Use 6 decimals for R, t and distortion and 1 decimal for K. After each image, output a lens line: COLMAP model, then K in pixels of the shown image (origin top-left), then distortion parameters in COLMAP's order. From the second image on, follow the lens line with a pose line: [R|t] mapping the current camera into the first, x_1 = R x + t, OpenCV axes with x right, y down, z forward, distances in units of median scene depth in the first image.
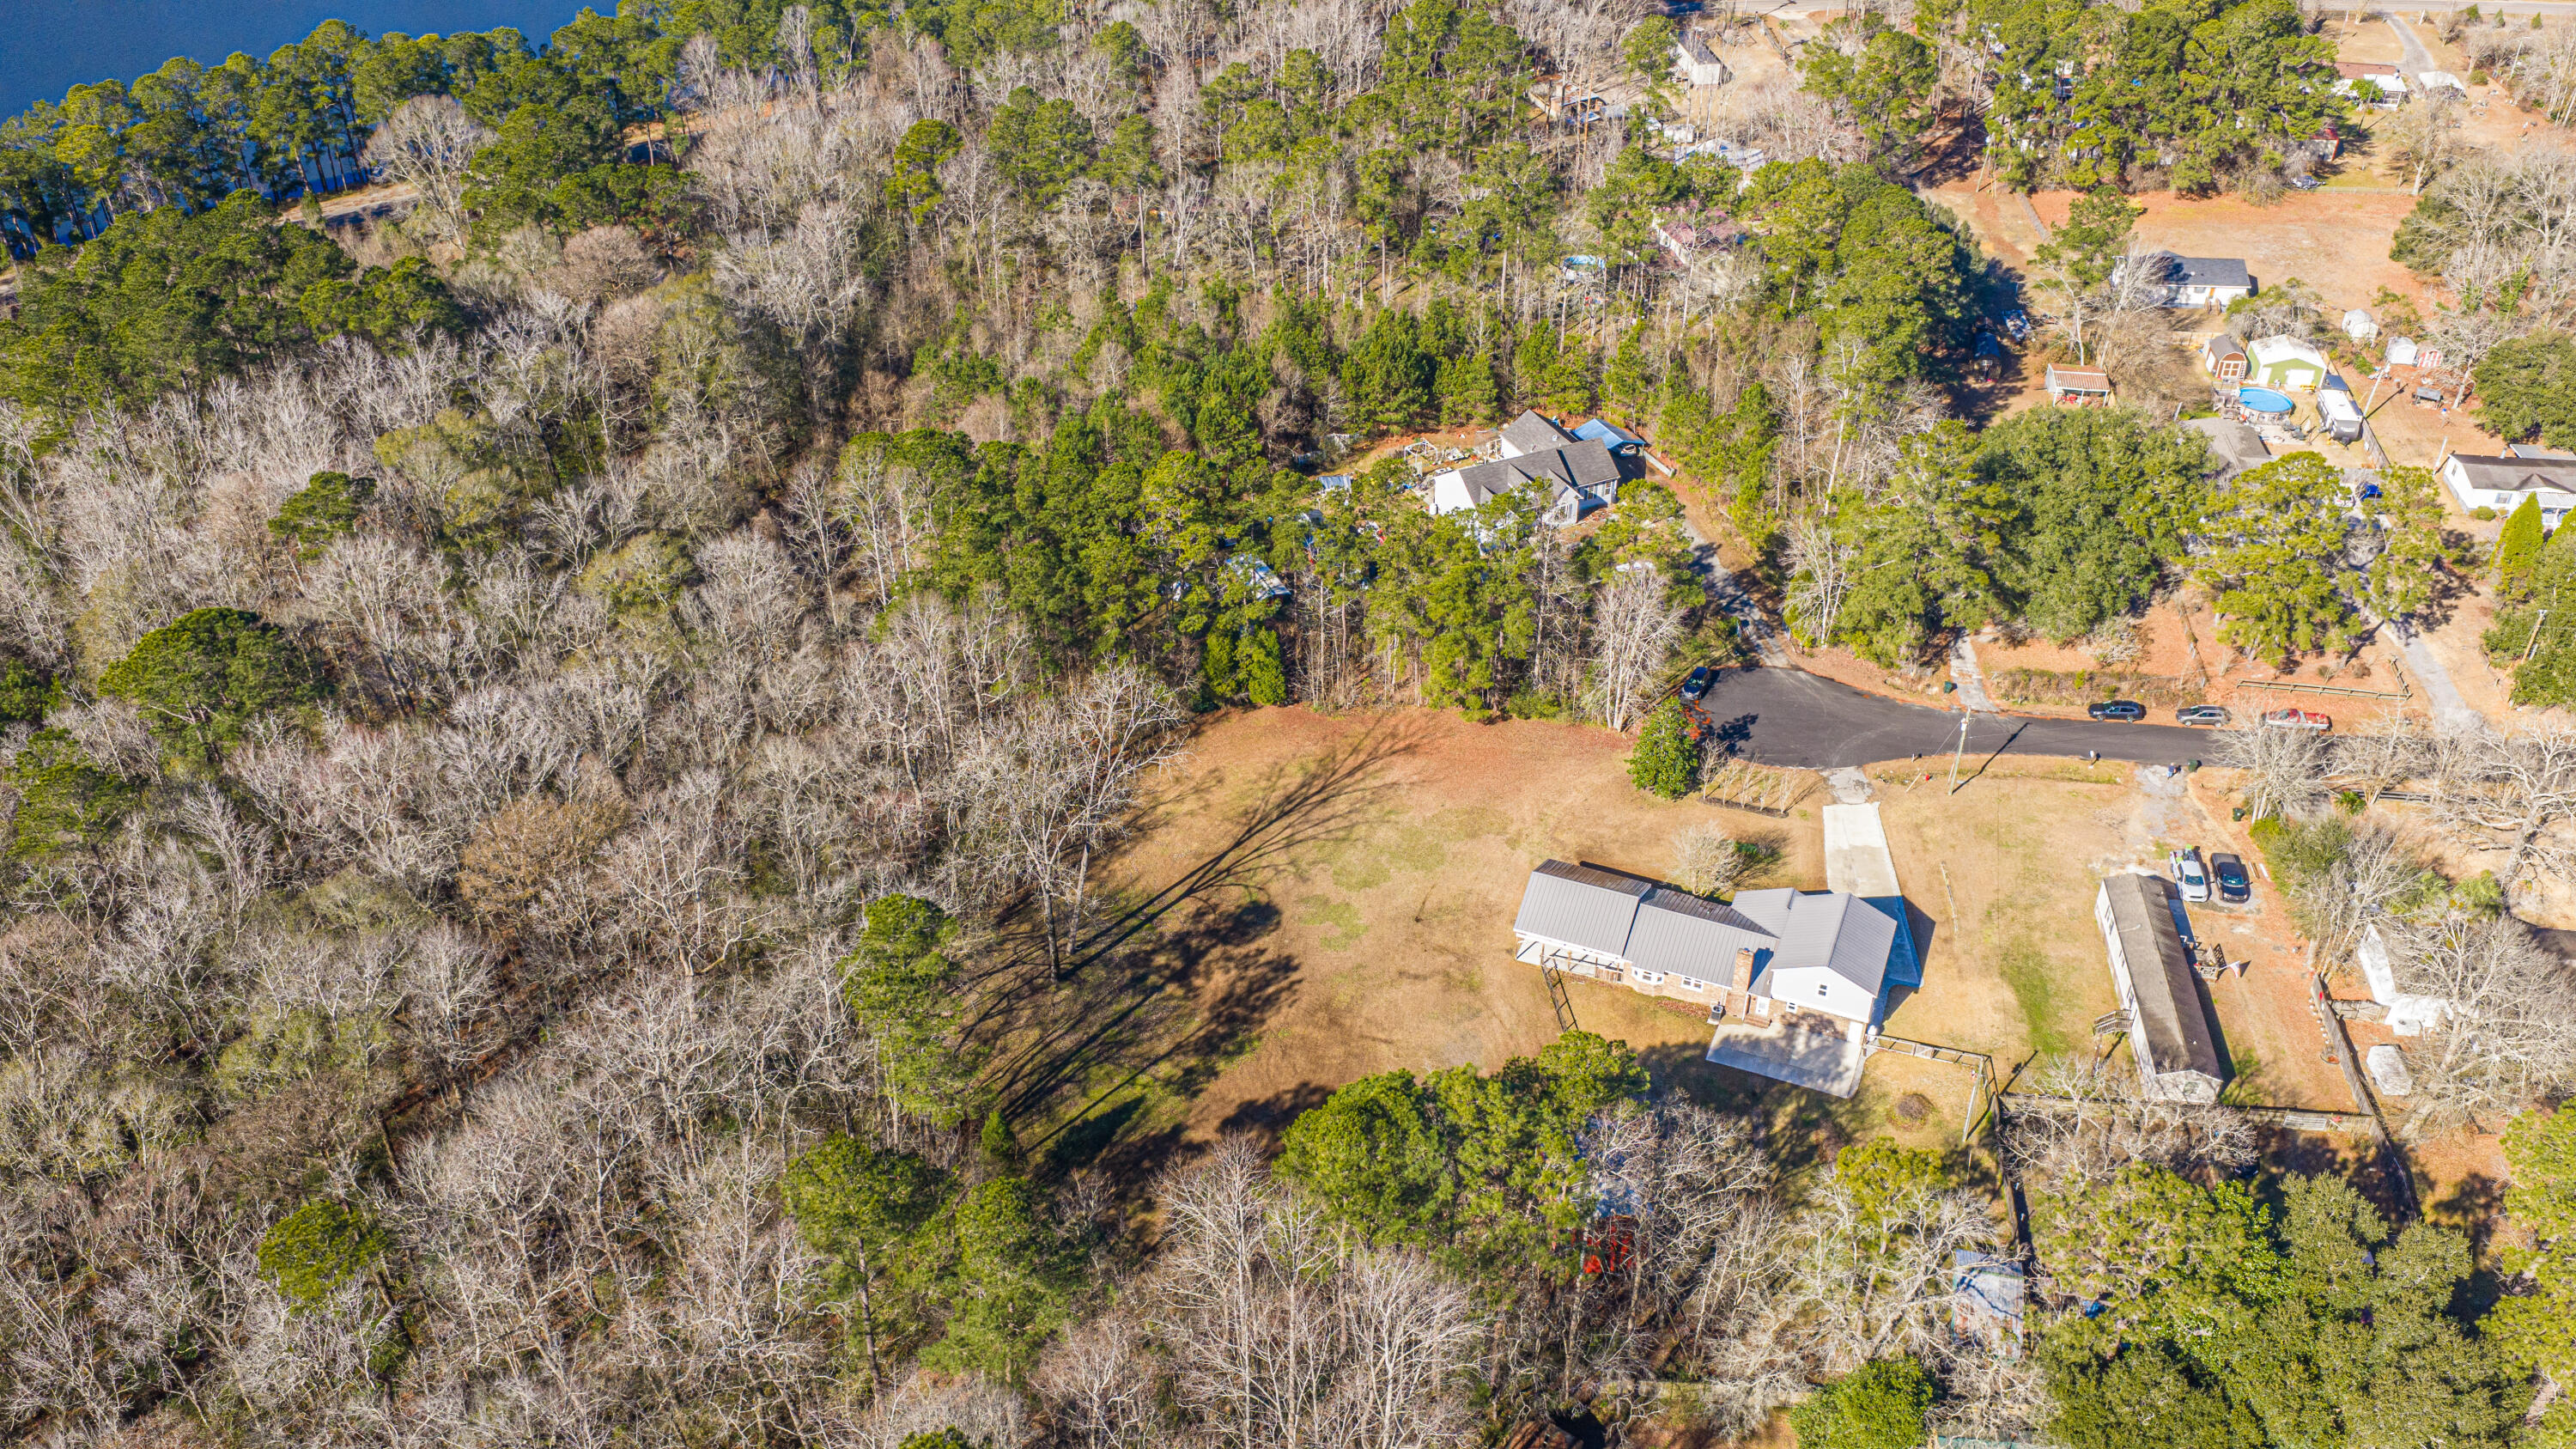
lens RADIAL K [[2120.3, 0, 1281.4], [0, 2120.3, 734.1], [0, 0, 1]] dist [0.024067, -0.053805]
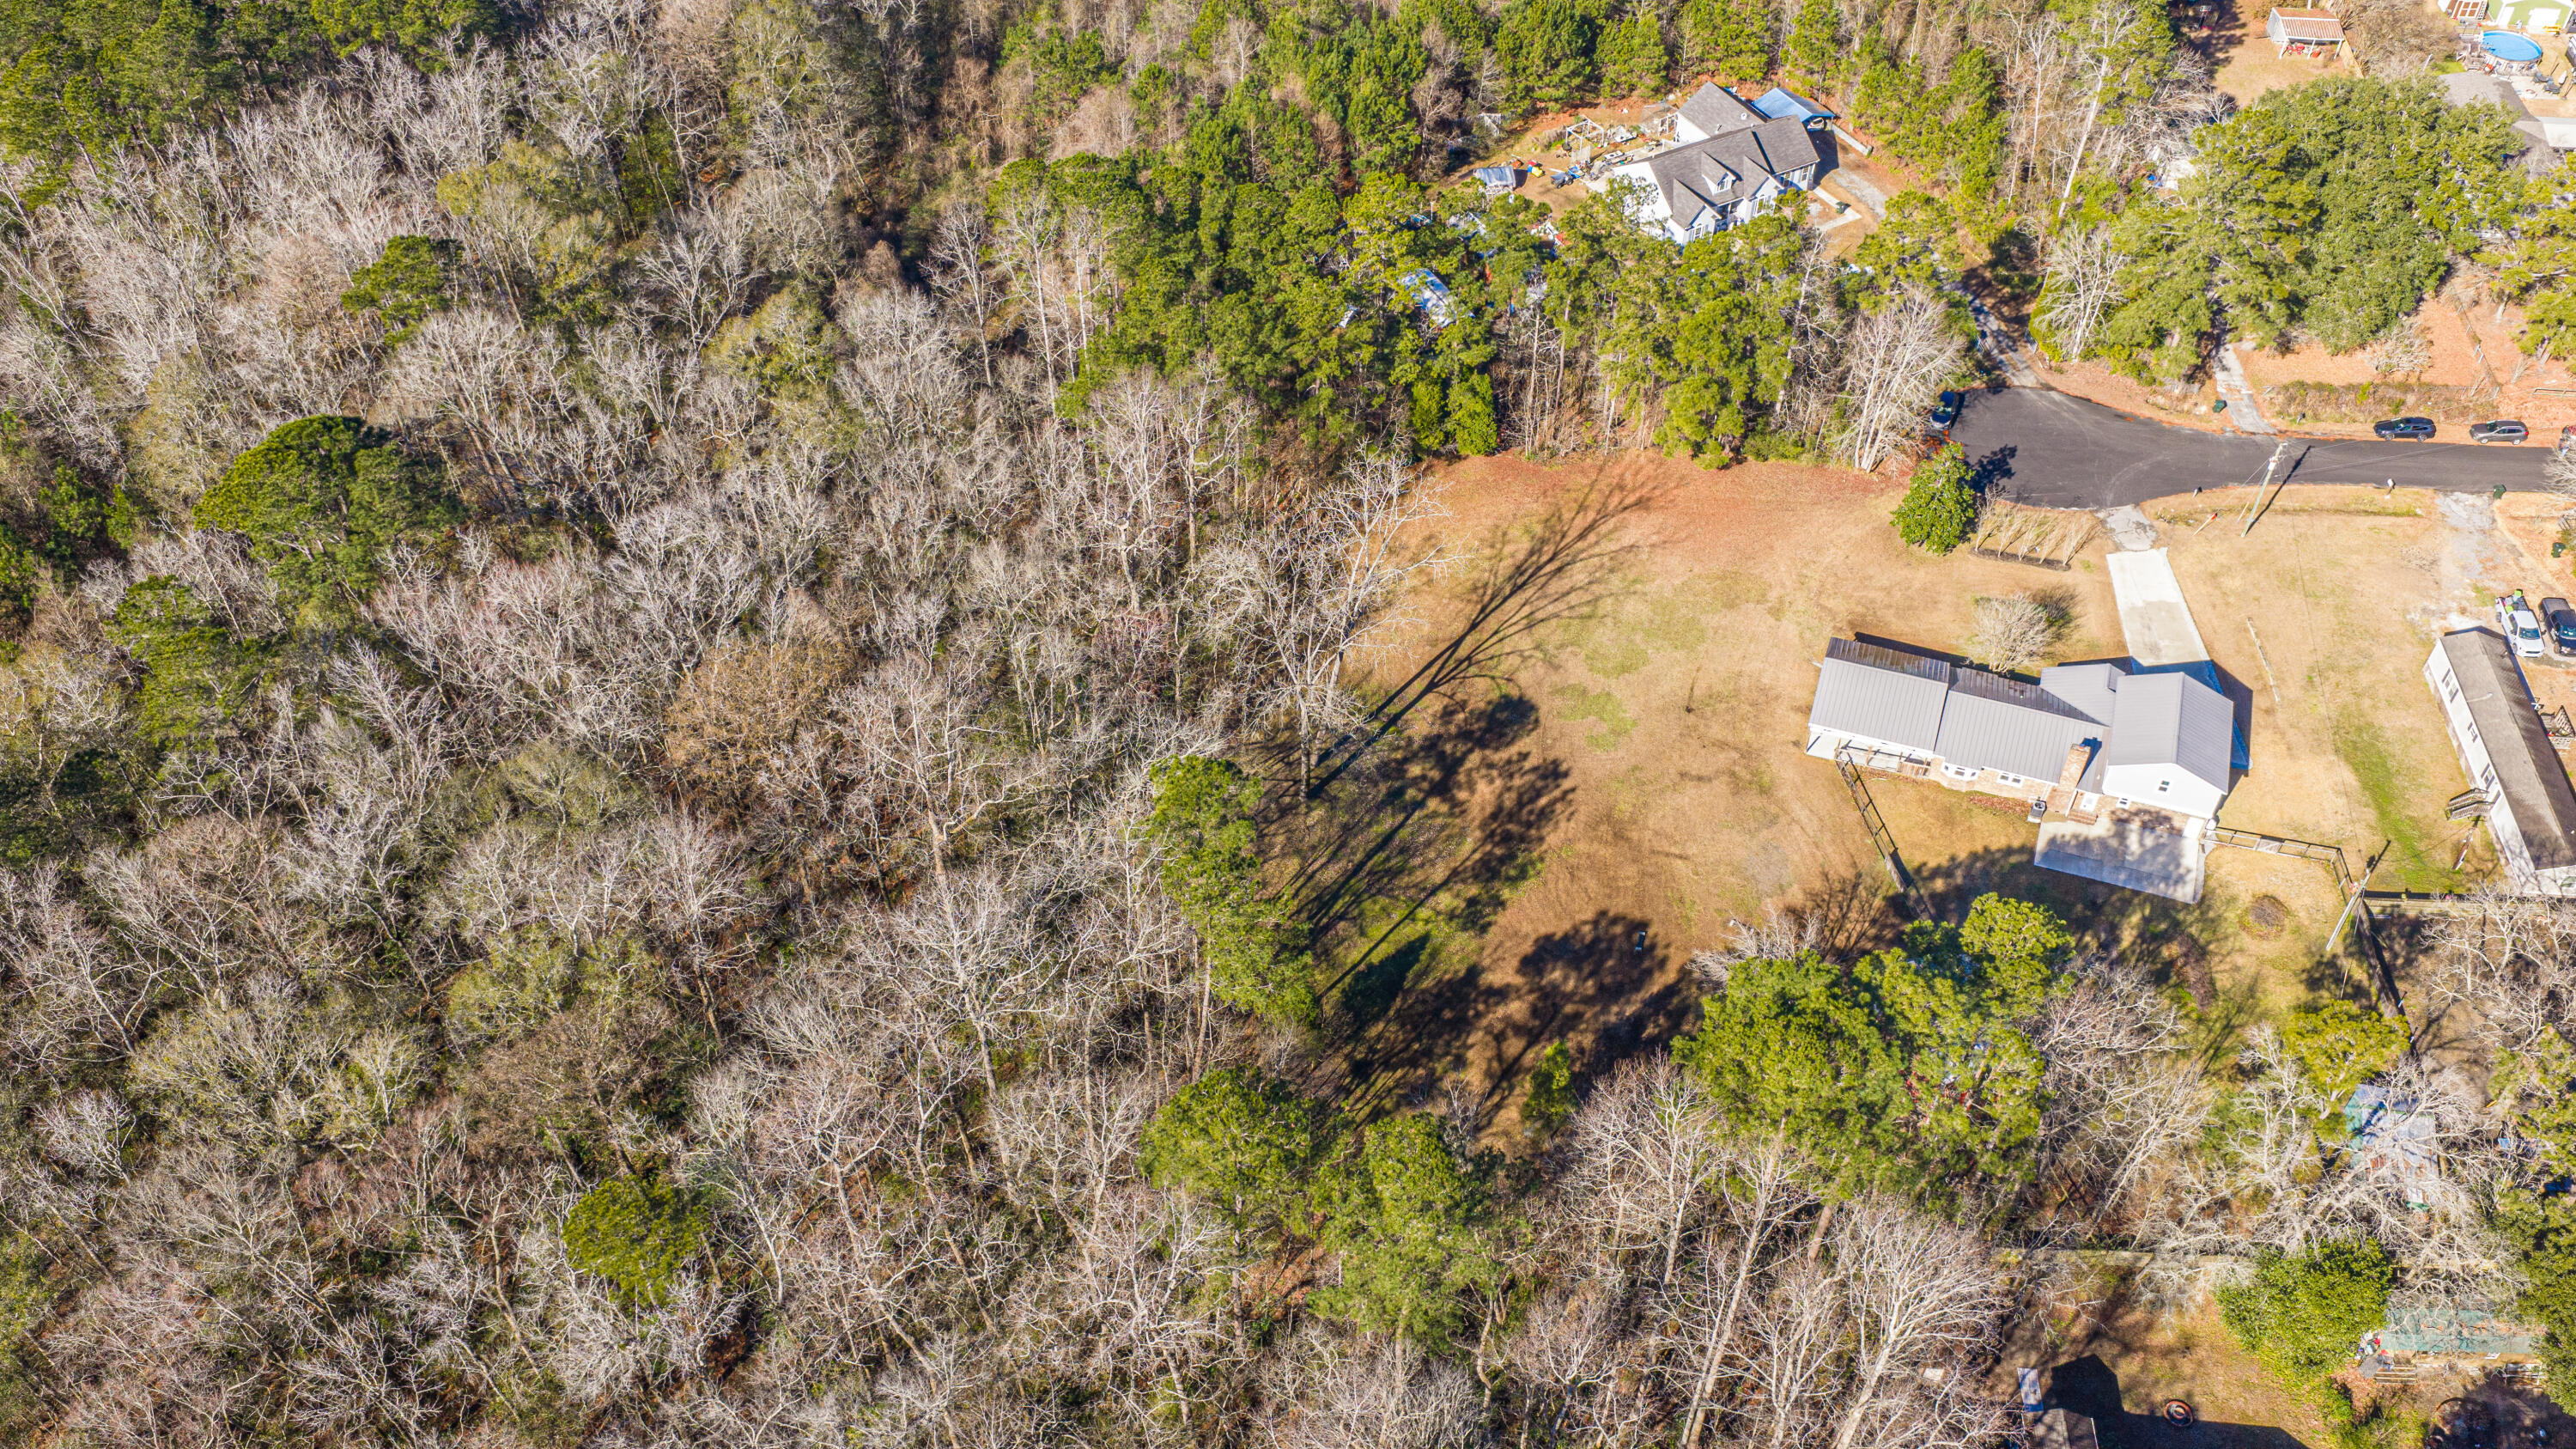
lens RADIAL K [[2124.1, 0, 1276.9], [0, 2124.1, 734.0], [0, 0, 1]] dist [0.024812, -0.056508]
pose [[0.998630, -0.040868, 0.032683, -0.125526], [0.034067, 0.981814, 0.186763, -0.069327], [-0.039722, -0.185394, 0.981861, 0.098316]]
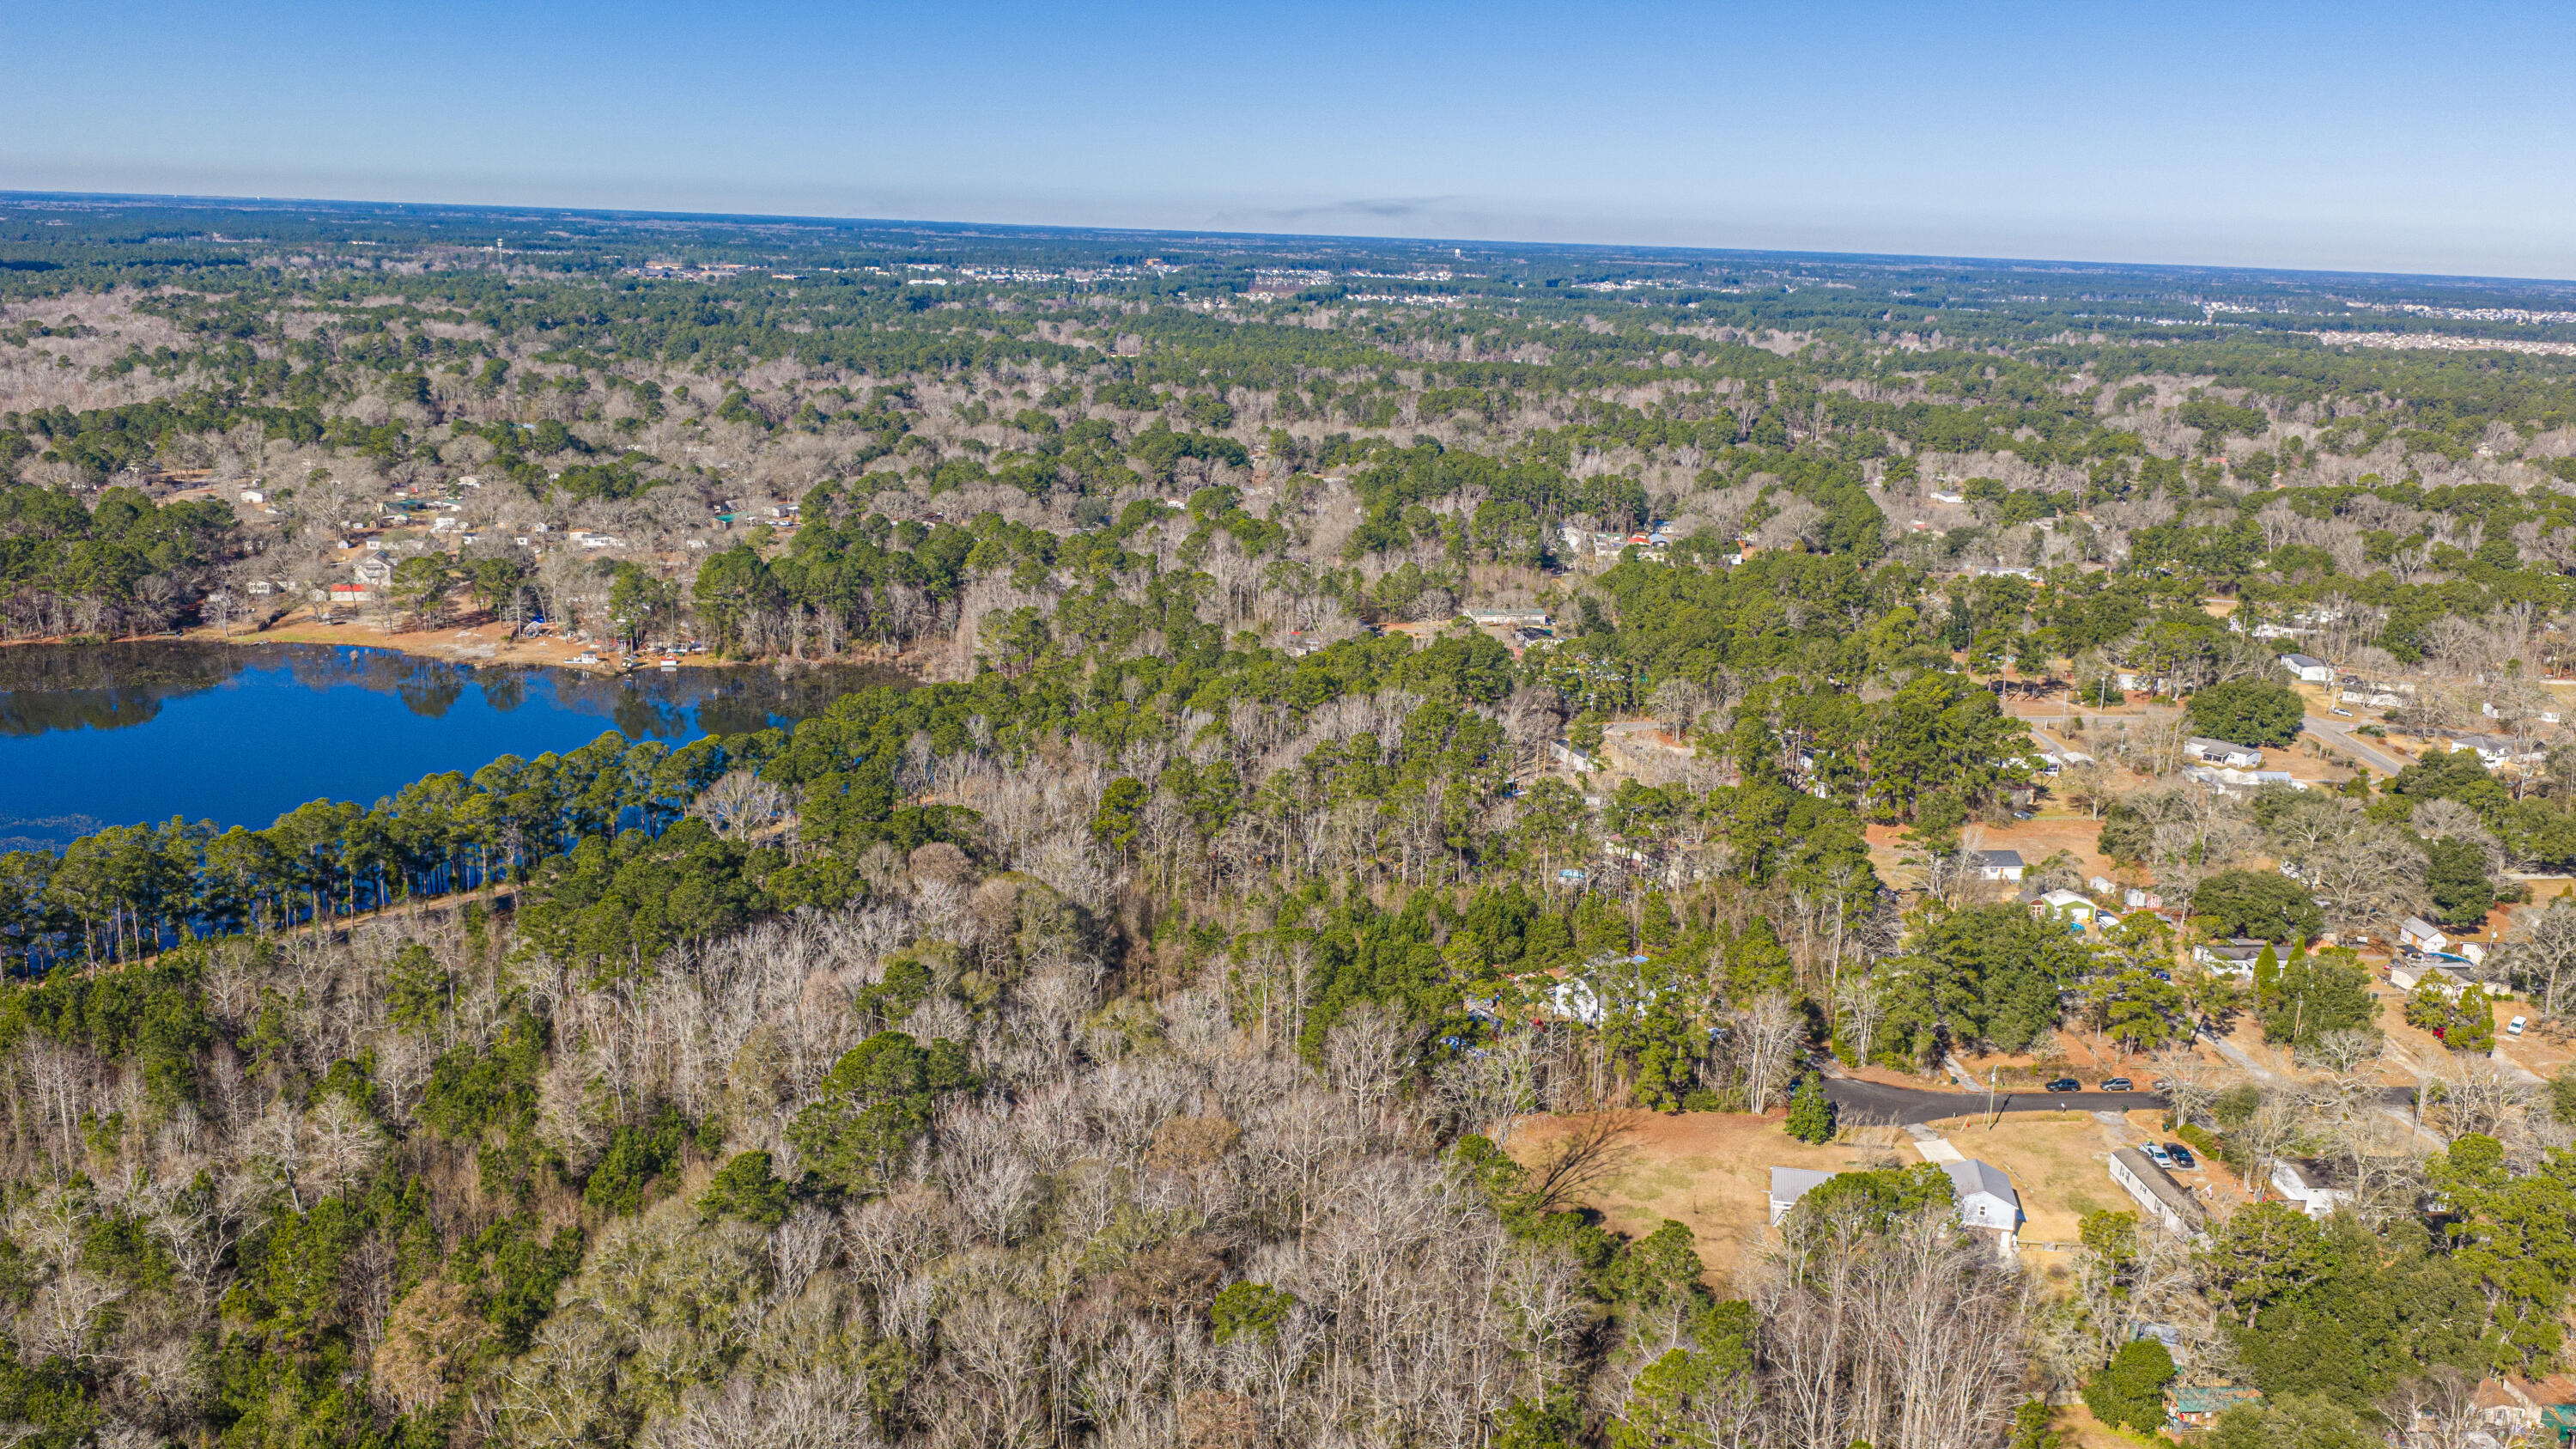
lens RADIAL K [[2120.3, 0, 1284.9], [0, 2120.3, 743.8], [0, 0, 1]] dist [0.024067, -0.053805]
pose [[0.979545, -0.016404, 0.200555, -0.450244], [0.089397, 0.928389, -0.360696, 0.259397], [-0.180277, 0.371247, 0.910865, -0.371195]]
